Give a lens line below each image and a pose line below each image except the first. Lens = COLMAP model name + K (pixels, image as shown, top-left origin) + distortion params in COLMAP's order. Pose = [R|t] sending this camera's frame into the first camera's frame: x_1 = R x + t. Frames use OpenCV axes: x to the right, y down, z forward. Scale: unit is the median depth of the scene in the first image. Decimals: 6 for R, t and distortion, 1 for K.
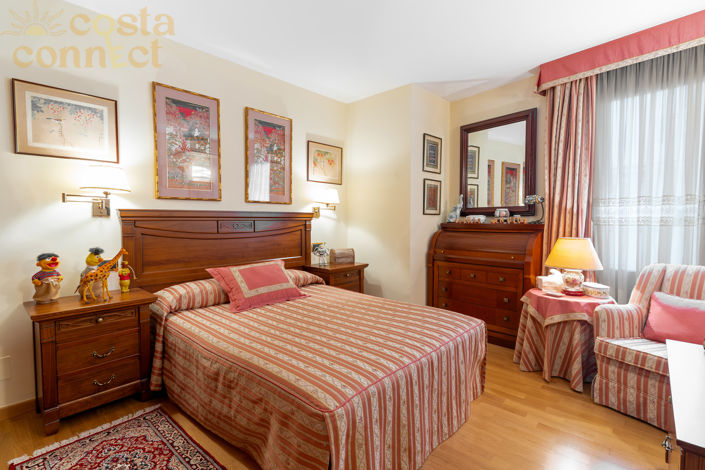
lens RADIAL K [[336.1, 0, 351.5], [0, 336.1, 236.0], [0, 0, 1]] dist [0.001892, 0.000417]
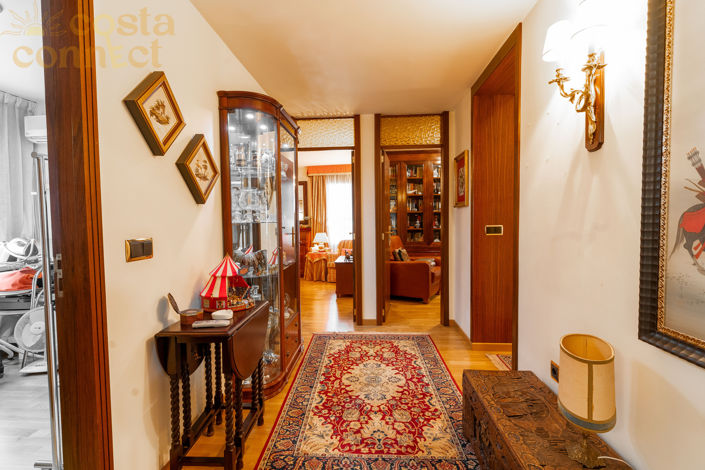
lens RADIAL K [[336.1, 0, 352.7], [0, 336.1, 232.2], [0, 0, 1]] dist [0.001892, 0.000417]
pose [[0.782244, -0.034260, 0.622030, -0.909082], [0.034597, 0.999335, 0.011533, -0.022853], [-0.622011, 0.012499, 0.782909, -1.410789]]
